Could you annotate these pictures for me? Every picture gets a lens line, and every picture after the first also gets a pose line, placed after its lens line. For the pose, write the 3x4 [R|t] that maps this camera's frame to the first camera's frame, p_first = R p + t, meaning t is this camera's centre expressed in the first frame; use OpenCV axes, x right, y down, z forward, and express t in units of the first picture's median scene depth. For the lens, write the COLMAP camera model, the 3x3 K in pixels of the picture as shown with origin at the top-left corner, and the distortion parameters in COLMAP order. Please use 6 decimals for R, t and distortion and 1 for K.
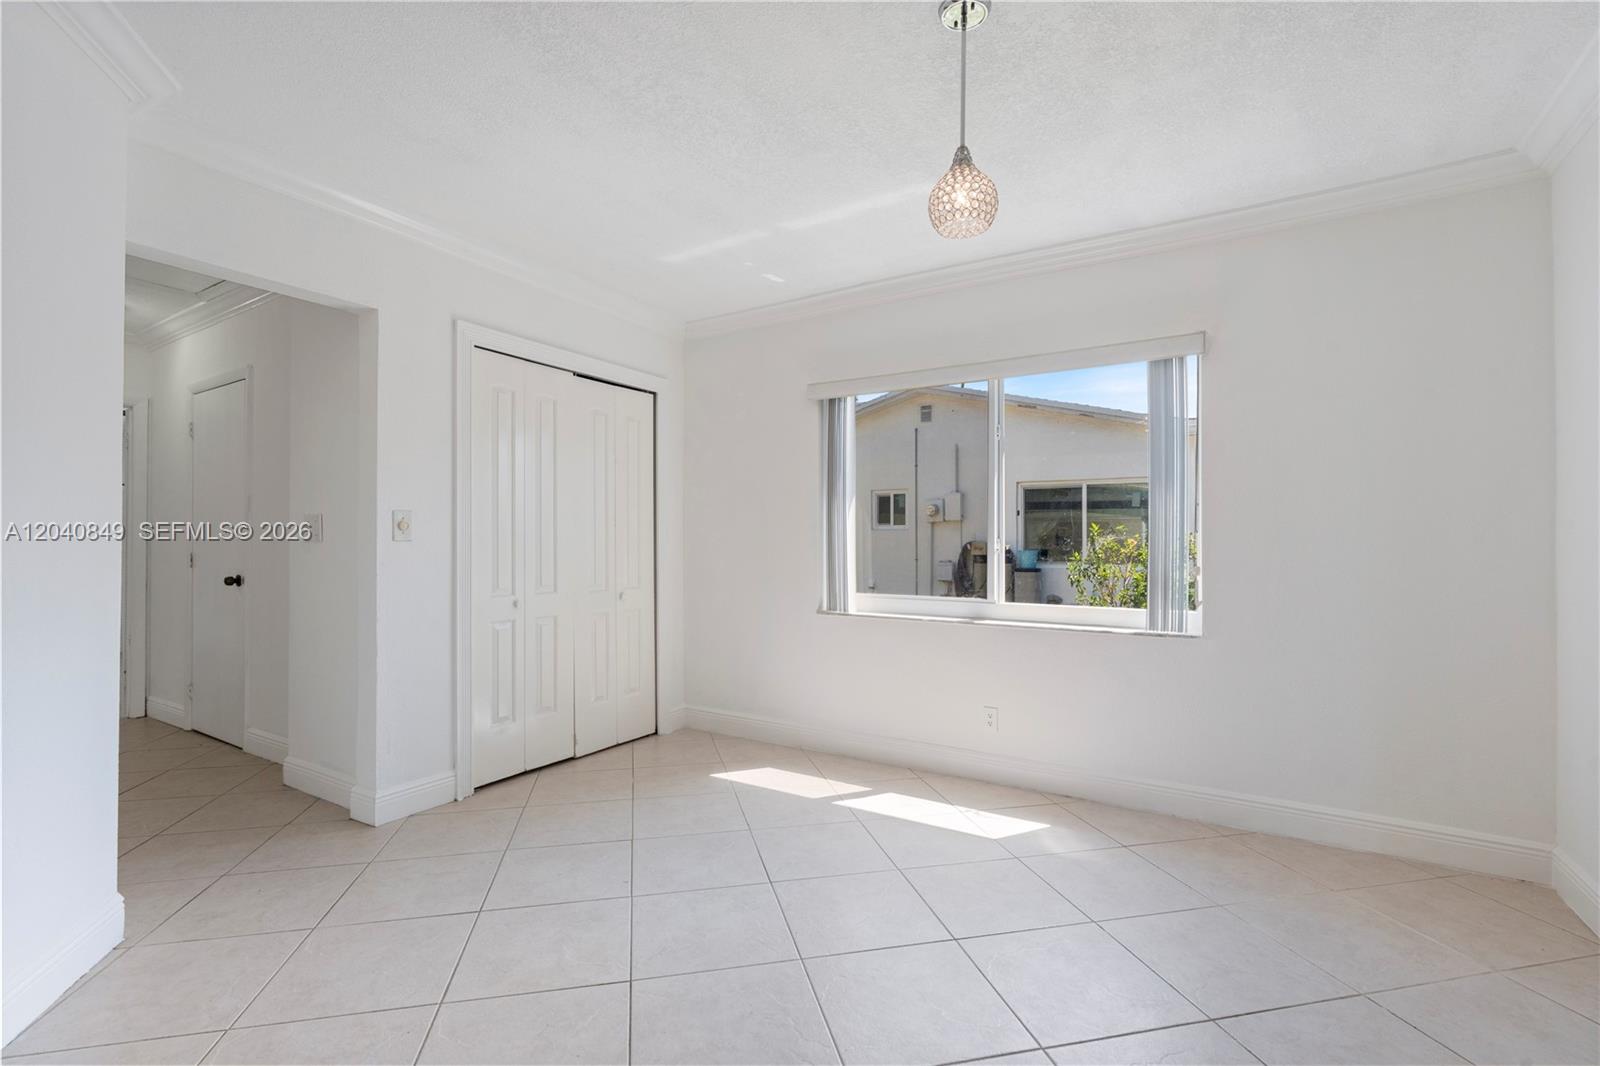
lens RADIAL K [[718.8, 0, 799.8], [0, 718.8, 539.1], [0, 0, 1]] dist [-0.000951, 0.000247]
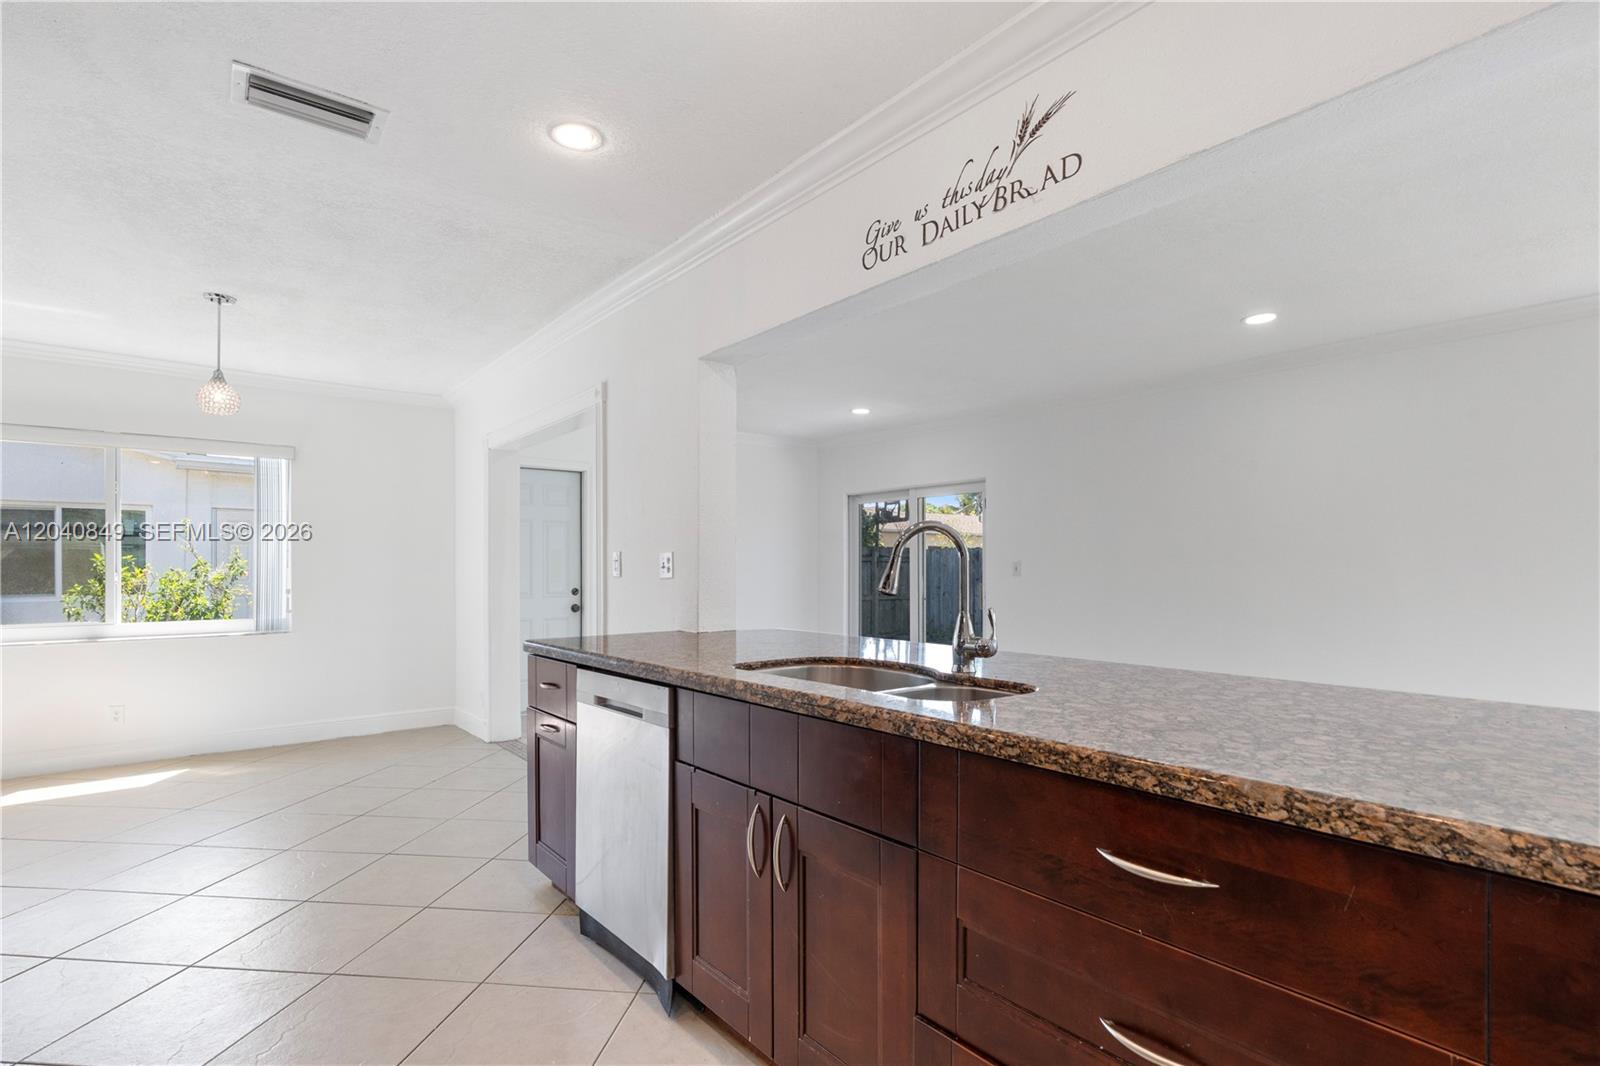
lens RADIAL K [[756.9, 0, 799.3], [0, 756.9, 567.5], [0, 0, 1]] dist [-0.000724, -0.000014]
pose [[0.333365, -0.002814, 0.942793, -0.584701], [0.000217, 0.999996, 0.002908, -0.013208], [-0.942798, -0.000765, 0.333365, -0.571376]]
